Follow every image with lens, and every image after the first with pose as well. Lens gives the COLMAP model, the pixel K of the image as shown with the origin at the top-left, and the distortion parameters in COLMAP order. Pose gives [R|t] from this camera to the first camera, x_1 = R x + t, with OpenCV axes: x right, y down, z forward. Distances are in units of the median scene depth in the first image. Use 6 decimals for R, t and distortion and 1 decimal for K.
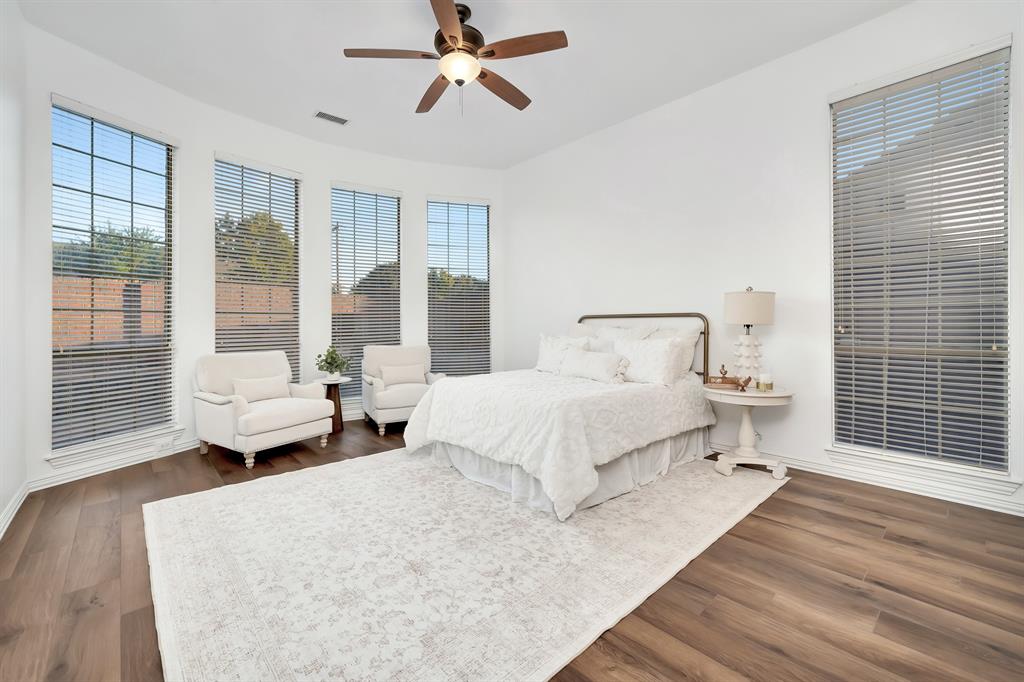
lens RADIAL K [[423.4, 0, 509.3], [0, 423.4, 329.1], [0, 0, 1]] dist [-0.014074, 0.007008]
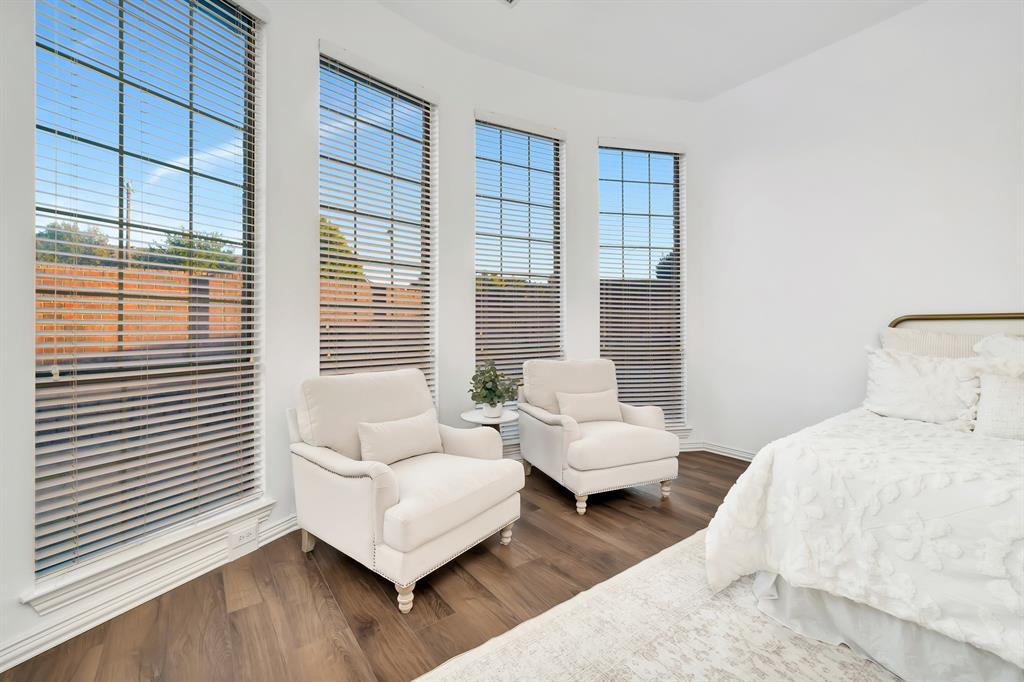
lens RADIAL K [[423.4, 0, 509.3], [0, 423.4, 337.7], [0, 0, 1]] dist [-0.014074, 0.007008]
pose [[0.994804, 0.011887, -0.101111, -0.394556], [-0.010818, 0.999880, 0.011106, -0.002003], [0.101231, -0.009955, 0.994813, 0.457995]]
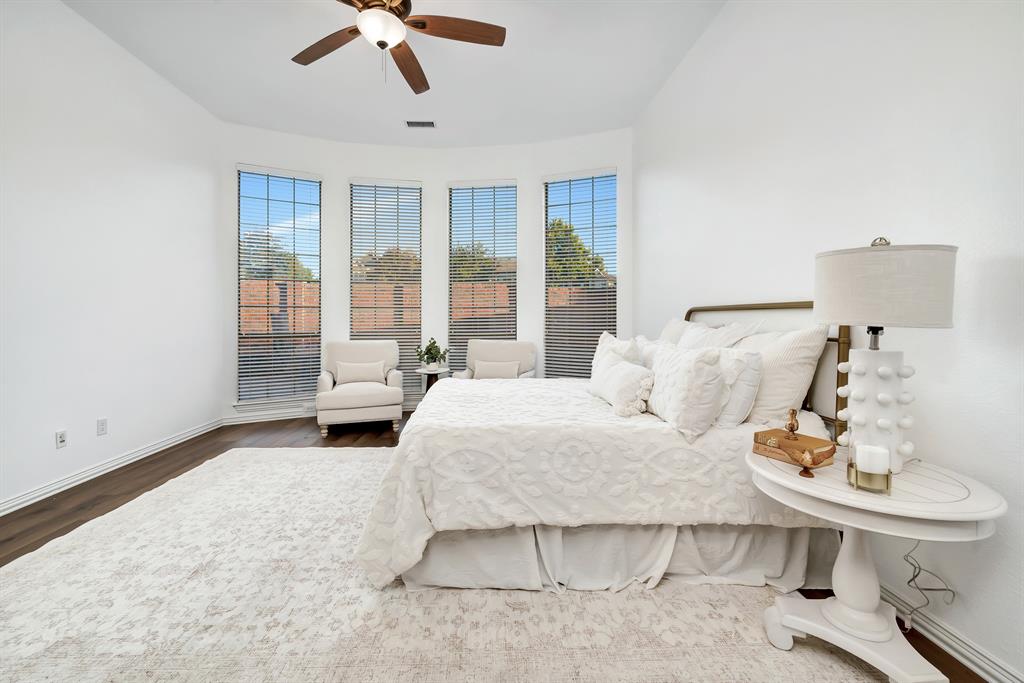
lens RADIAL K [[421.6, 0, 495.0], [0, 421.6, 320.8], [0, 0, 1]] dist [-0.002057, 0.000608]
pose [[0.763648, 0.013053, -0.645500, 0.464123], [-0.015104, 0.999883, 0.002350, -0.009924], [0.645456, 0.007955, 0.763756, 0.352455]]
